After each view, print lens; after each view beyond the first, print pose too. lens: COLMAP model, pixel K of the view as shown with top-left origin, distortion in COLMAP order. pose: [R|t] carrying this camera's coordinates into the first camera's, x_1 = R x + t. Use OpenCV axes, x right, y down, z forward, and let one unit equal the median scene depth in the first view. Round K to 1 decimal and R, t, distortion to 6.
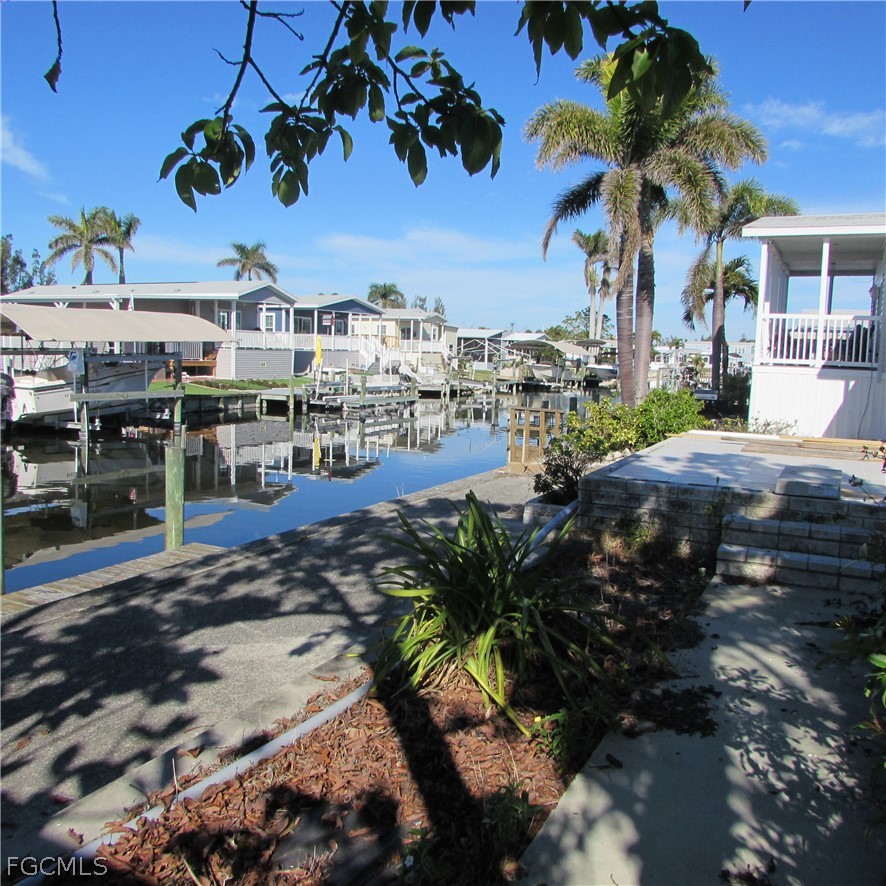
lens RADIAL K [[856.4, 0, 443.0], [0, 856.4, 443.0], [0, 0, 1]] dist [-0.068366, 0.135329]
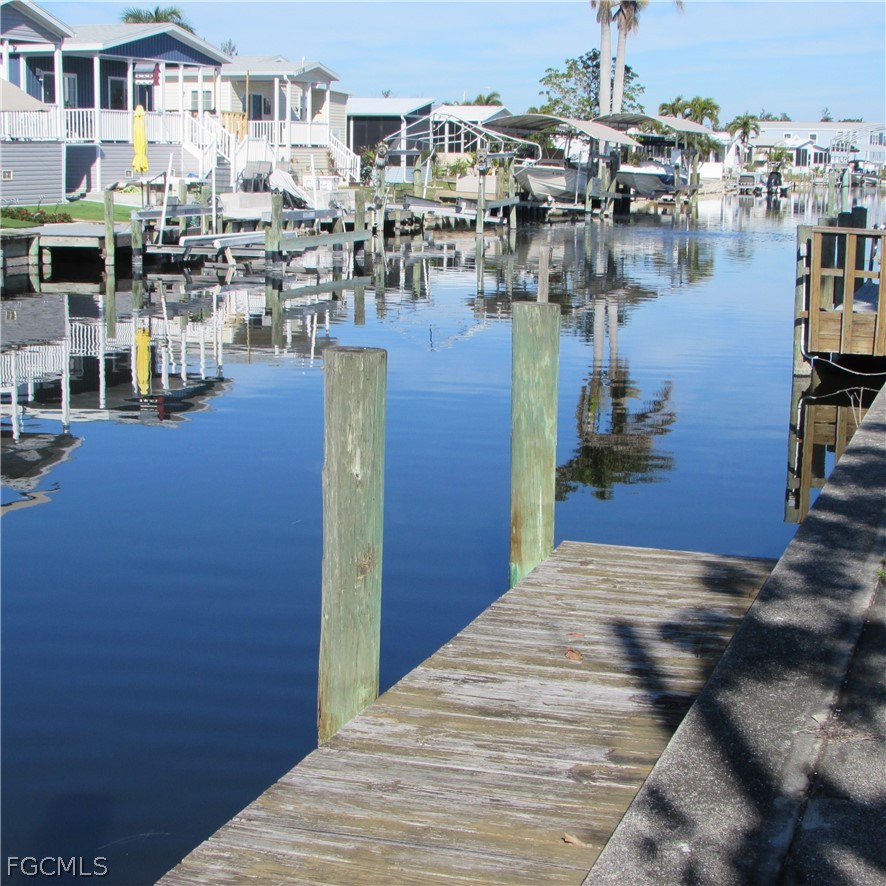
lens RADIAL K [[1736.4, 0, 443.0], [0, 1736.4, 443.0], [0, 0, 1]] dist [-0.087840, -0.134405]
pose [[0.990909, -0.042859, 0.127525, -0.102614], [0.035376, 0.997549, 0.060377, 0.004392], [-0.129800, -0.055317, 0.989996, 0.045468]]
